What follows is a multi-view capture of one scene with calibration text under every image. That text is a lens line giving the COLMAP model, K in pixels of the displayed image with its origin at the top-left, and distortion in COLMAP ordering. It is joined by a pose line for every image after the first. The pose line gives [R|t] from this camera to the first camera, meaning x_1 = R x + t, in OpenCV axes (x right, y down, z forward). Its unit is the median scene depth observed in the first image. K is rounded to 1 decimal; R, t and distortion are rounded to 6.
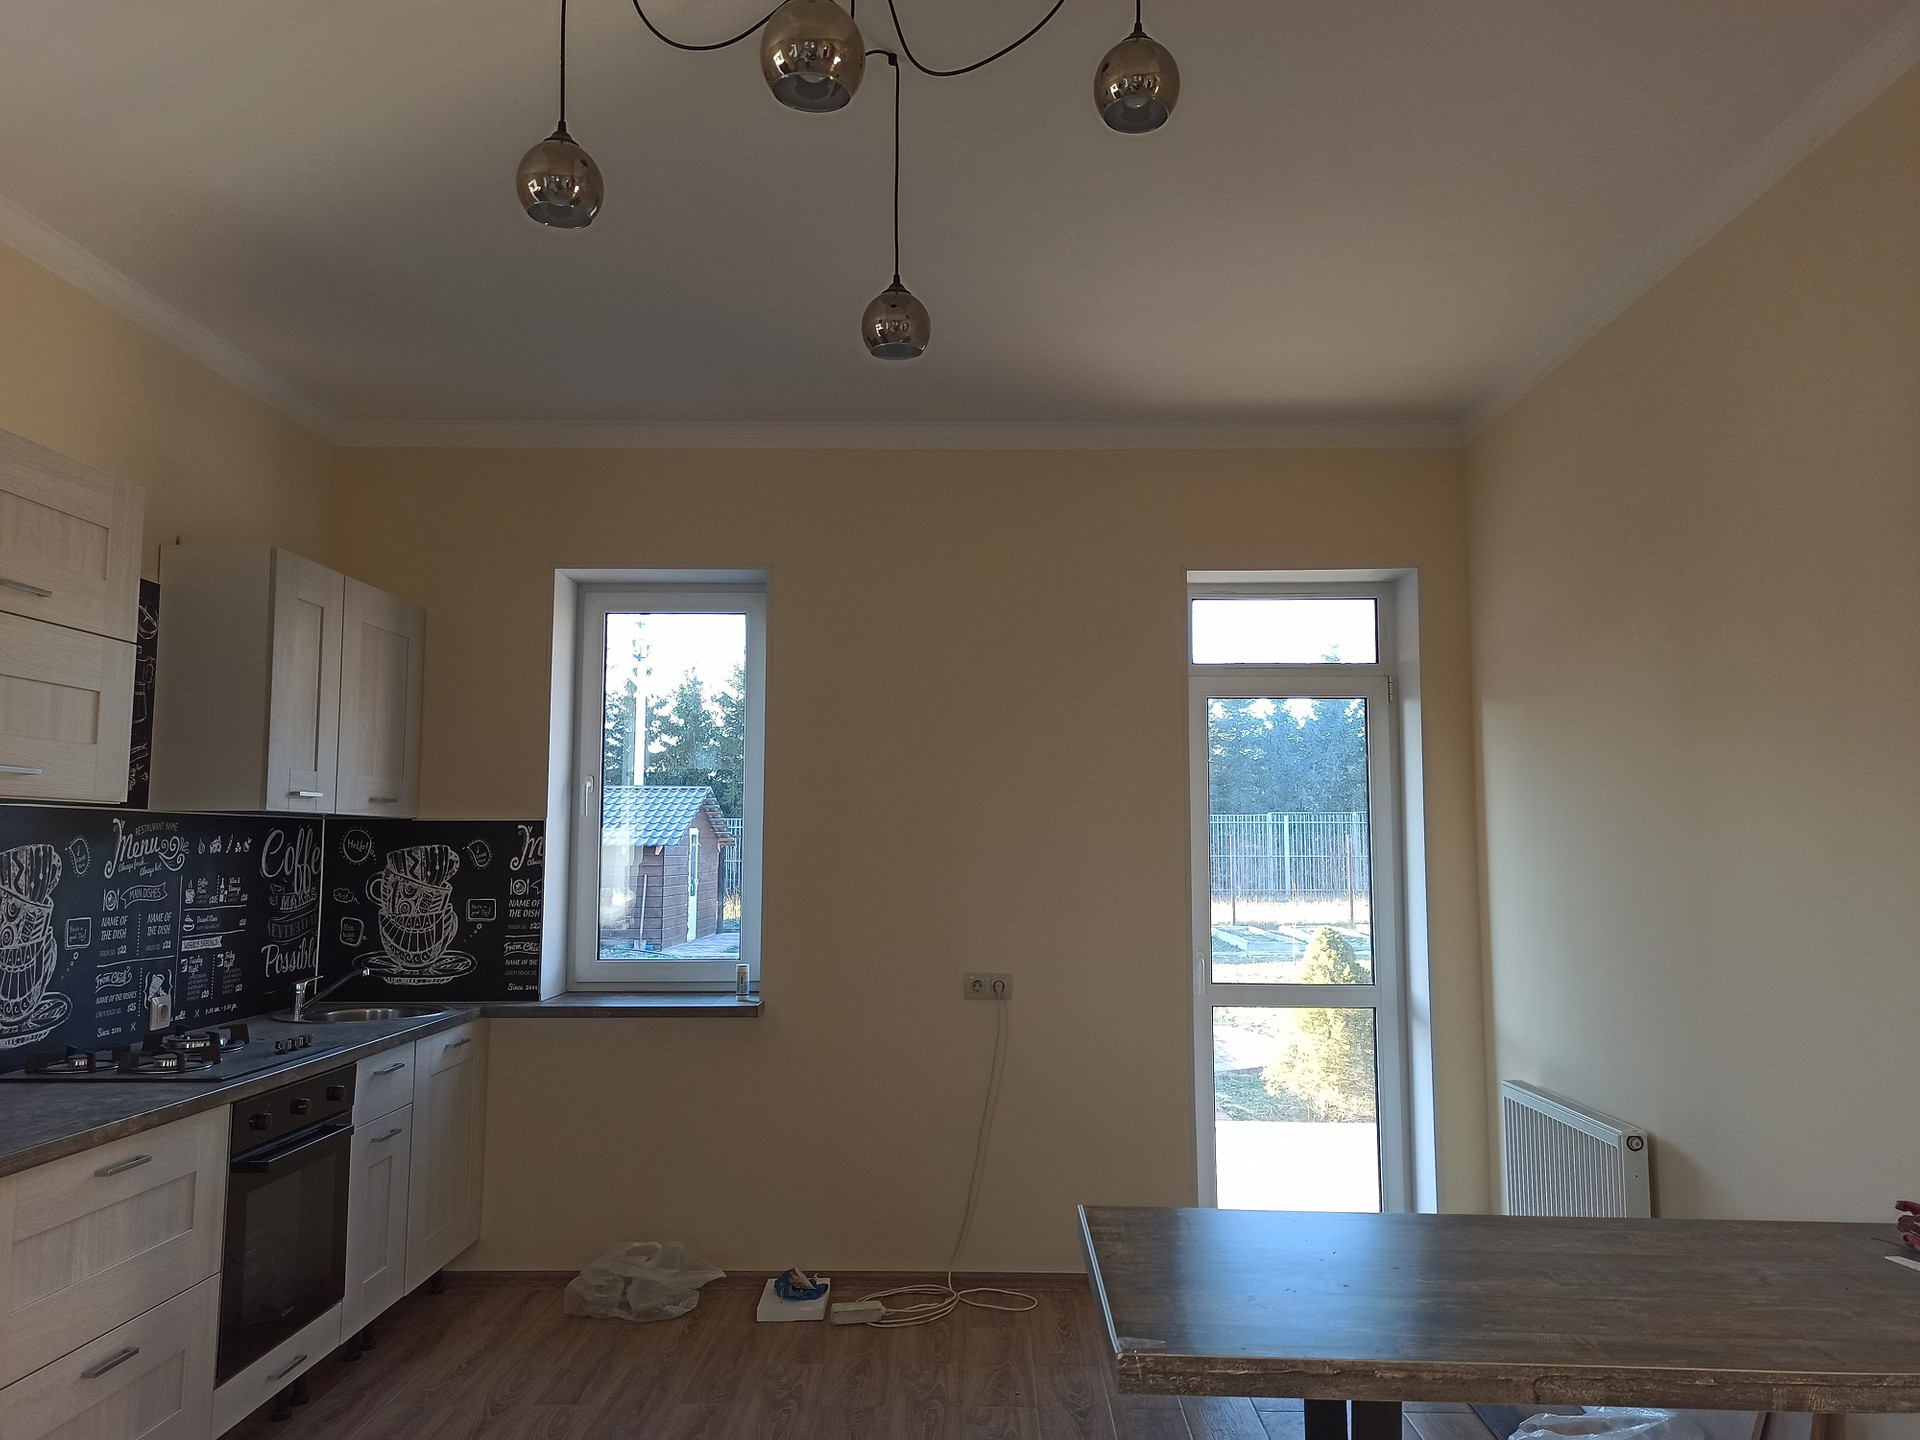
lens RADIAL K [[1395.5, 0, 963.1], [0, 1395.5, 720.8], [0, 0, 1]] dist [0.031796, -0.012205]
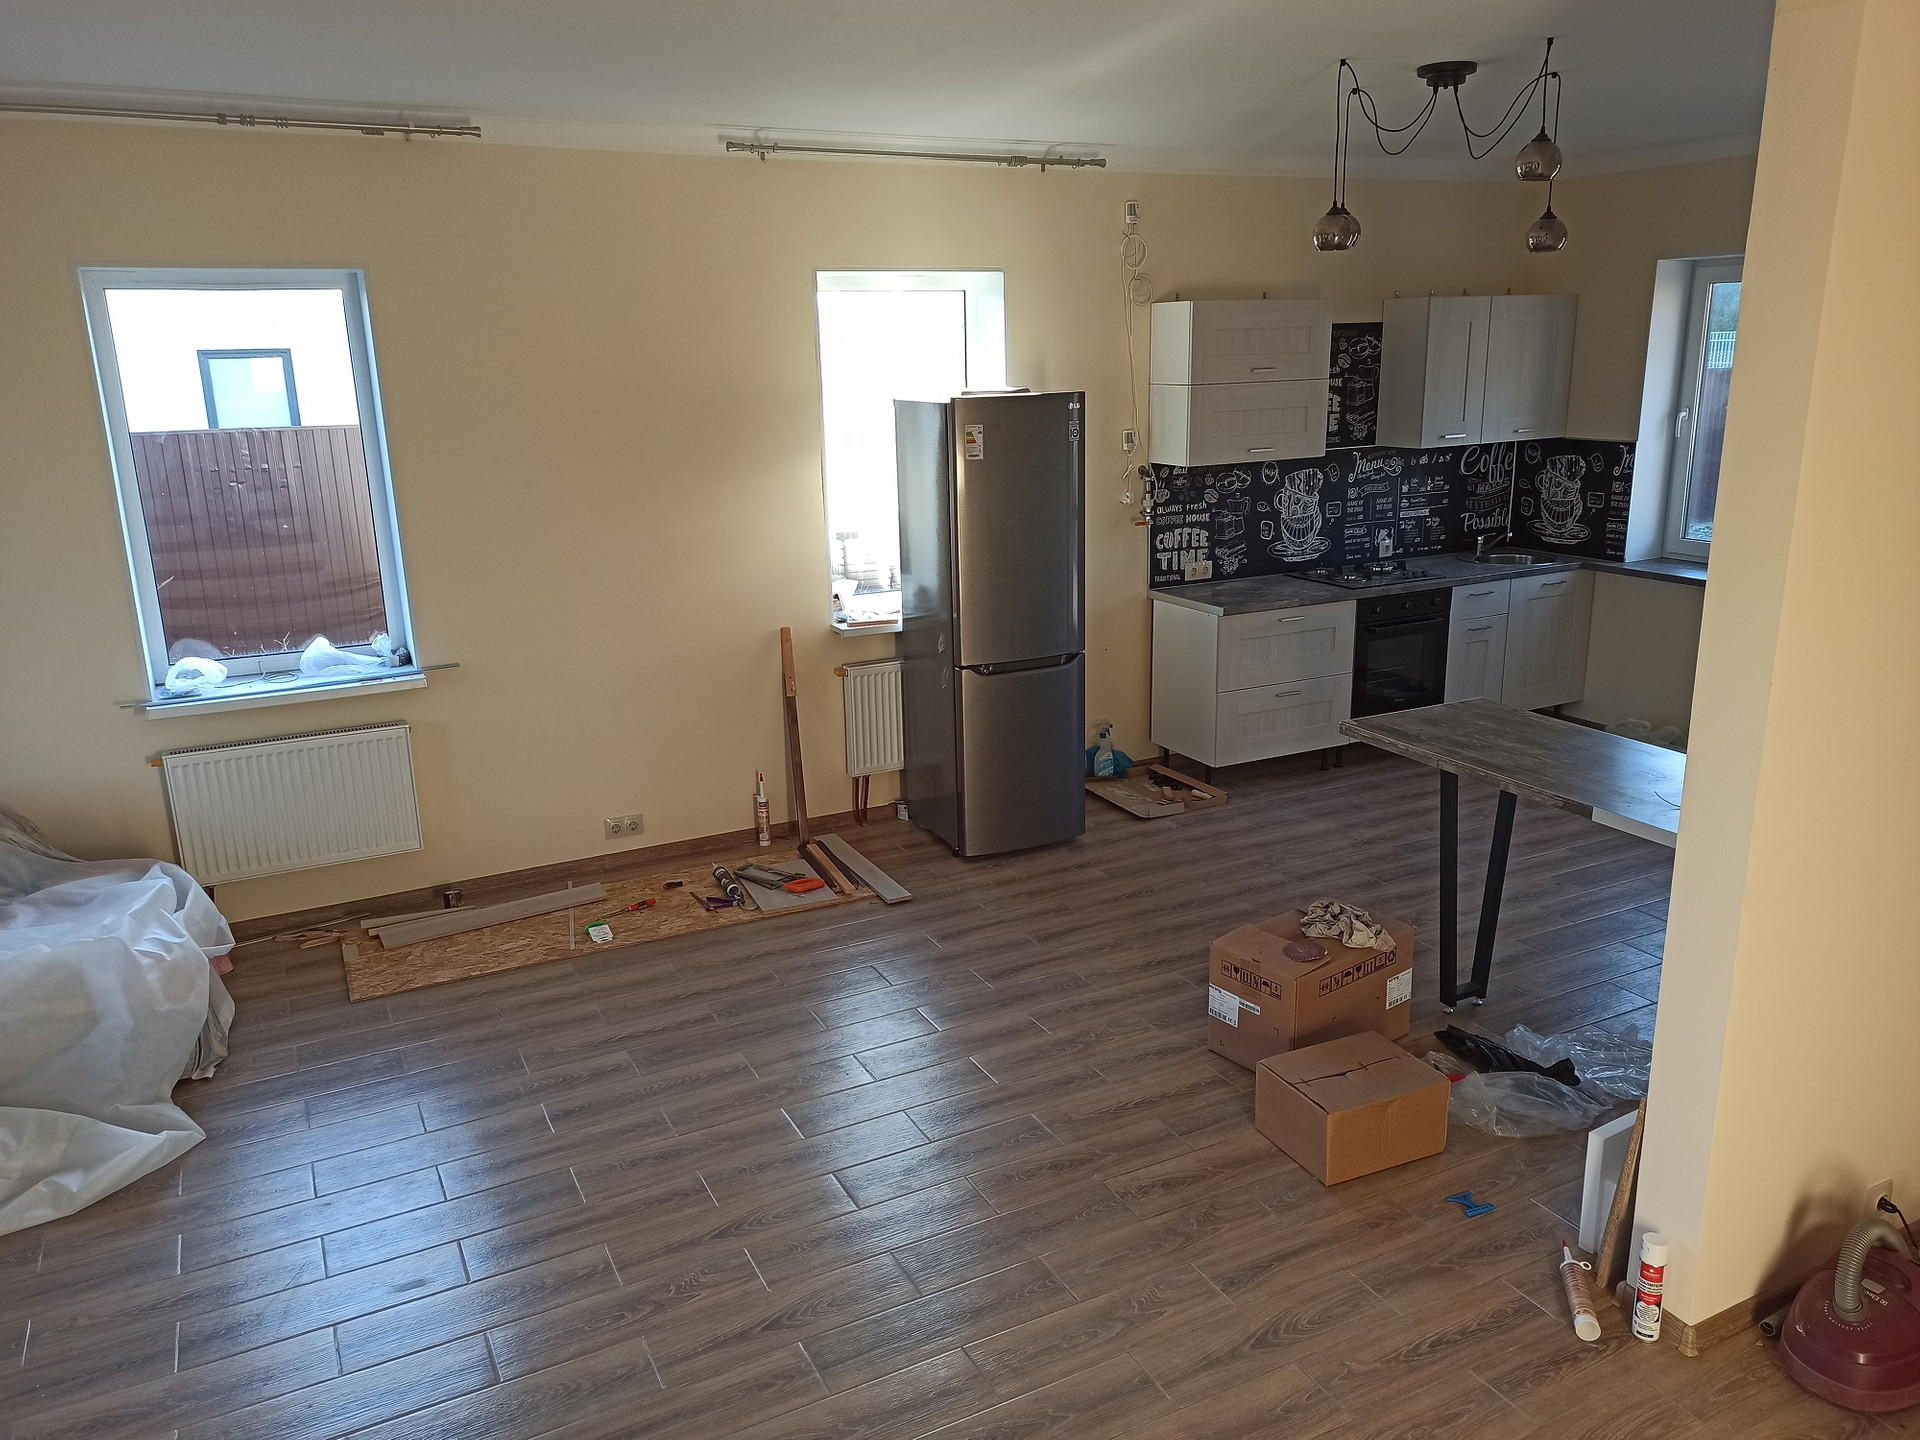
lens RADIAL K [[1395.5, 0, 965.6], [0, 1395.5, 716.6], [0, 0, 1]] dist [0.031796, -0.012205]
pose [[0.466522, 0.217165, -0.857436, 0.843506], [0.105314, 0.948858, 0.297619, -0.203829], [0.878218, -0.229145, 0.419793, -0.369428]]
